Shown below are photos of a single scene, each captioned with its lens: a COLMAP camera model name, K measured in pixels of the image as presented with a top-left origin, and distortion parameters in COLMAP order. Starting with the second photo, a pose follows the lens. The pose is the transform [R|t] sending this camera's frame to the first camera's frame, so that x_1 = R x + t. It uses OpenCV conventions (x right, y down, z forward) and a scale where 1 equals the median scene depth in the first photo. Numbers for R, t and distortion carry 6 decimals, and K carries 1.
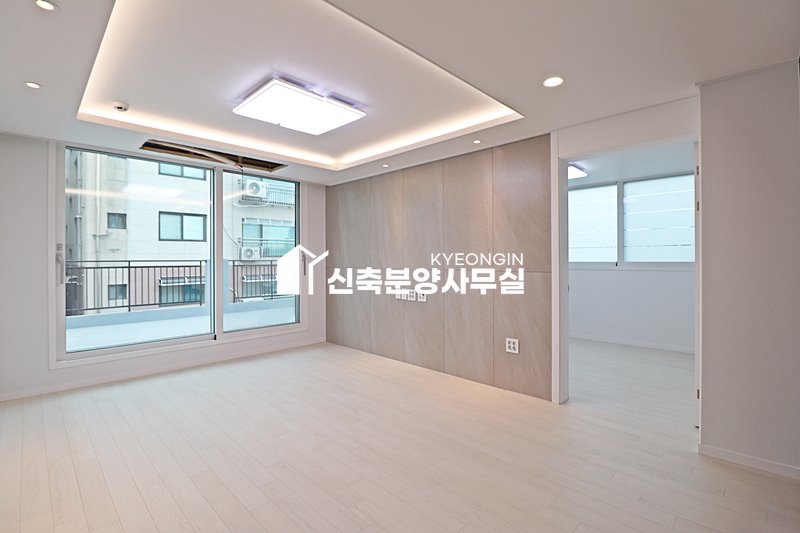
lens RADIAL K [[369.2, 0, 403.9], [0, 369.2, 261.2], [0, 0, 1]] dist [-0.006074, -0.009556]
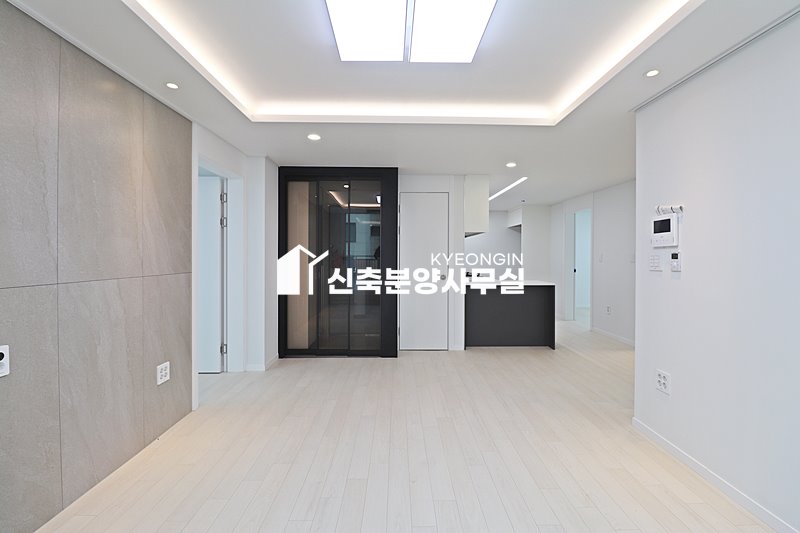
lens RADIAL K [[369.2, 0, 405.9], [0, 369.2, 259.0], [0, 0, 1]] dist [-0.006074, -0.009556]
pose [[-0.715752, -0.005765, 0.698331, -0.497623], [0.003421, 0.999925, 0.011761, -0.009879], [-0.698346, 0.010807, -0.715679, 1.011219]]
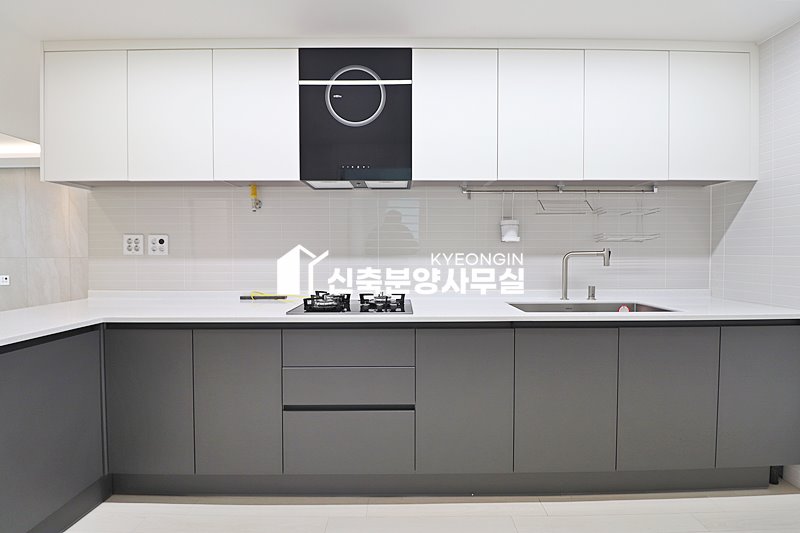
lens RADIAL K [[369.2, 0, 402.1], [0, 369.2, 267.6], [0, 0, 1]] dist [-0.006074, -0.009556]
pose [[0.713346, -0.009593, 0.700747, 0.151726], [0.001394, 0.999924, 0.012269, 0.043693], [-0.700811, -0.007775, 0.713305, -0.735318]]
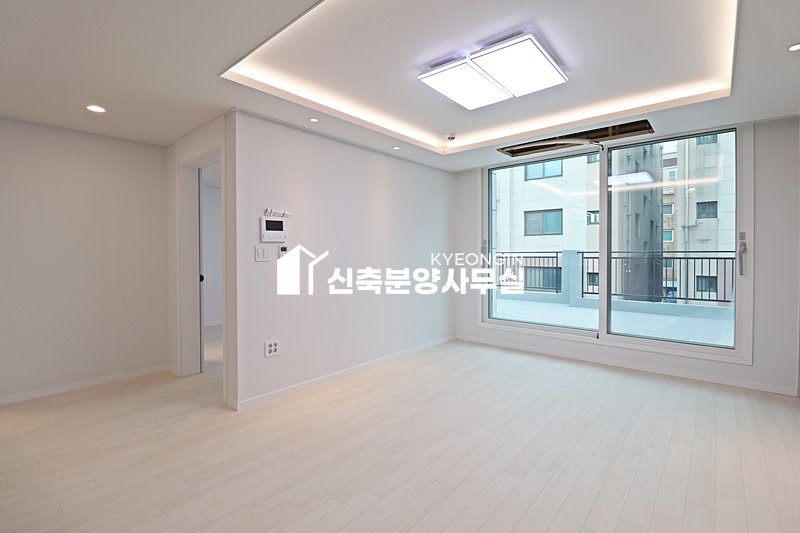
lens RADIAL K [[369.2, 0, 407.3], [0, 369.2, 259.3], [0, 0, 1]] dist [-0.006074, -0.009556]
pose [[0.072045, 0.021294, -0.997174, 0.395906], [-0.001080, 0.999773, 0.021271, -0.001999], [0.997401, -0.000455, 0.072052, 0.514745]]
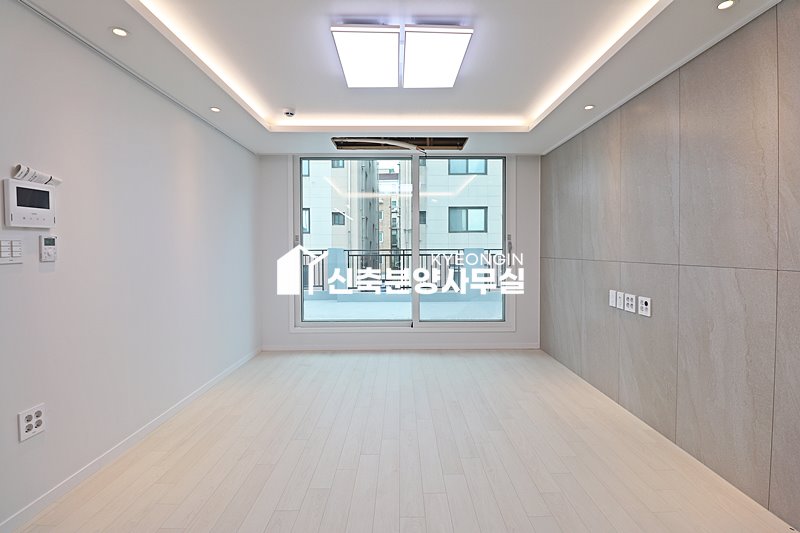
lens RADIAL K [[369.2, 0, 405.7], [0, 369.2, 259.8], [0, 0, 1]] dist [-0.006074, -0.009556]
pose [[0.709269, 0.019599, -0.704665, 0.204830], [-0.002601, 0.999679, 0.025186, 0.003054], [0.704933, -0.016031, 0.709093, 0.302654]]
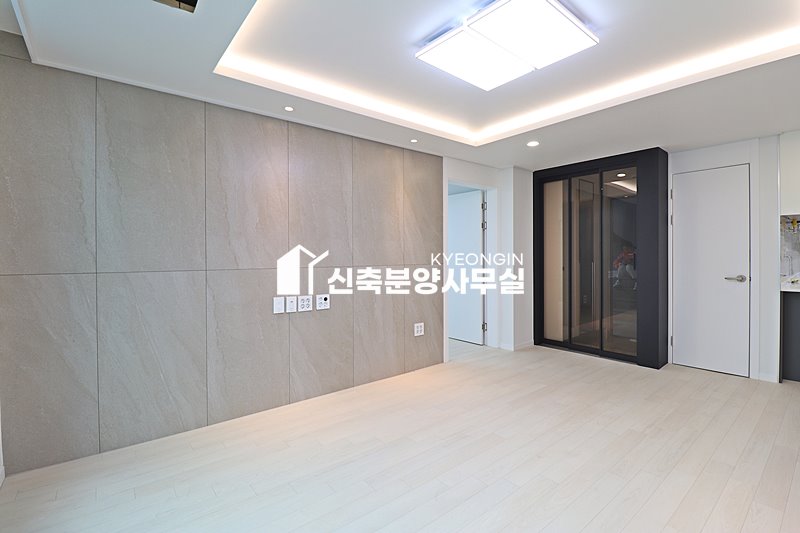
lens RADIAL K [[369.2, 0, 400.8], [0, 369.2, 258.8], [0, 0, 1]] dist [-0.006074, -0.009556]
pose [[0.122196, -0.007264, 0.992479, -0.719376], [0.010336, 0.999928, 0.006046, 0.002317], [-0.992452, 0.009520, 0.122262, 0.778184]]
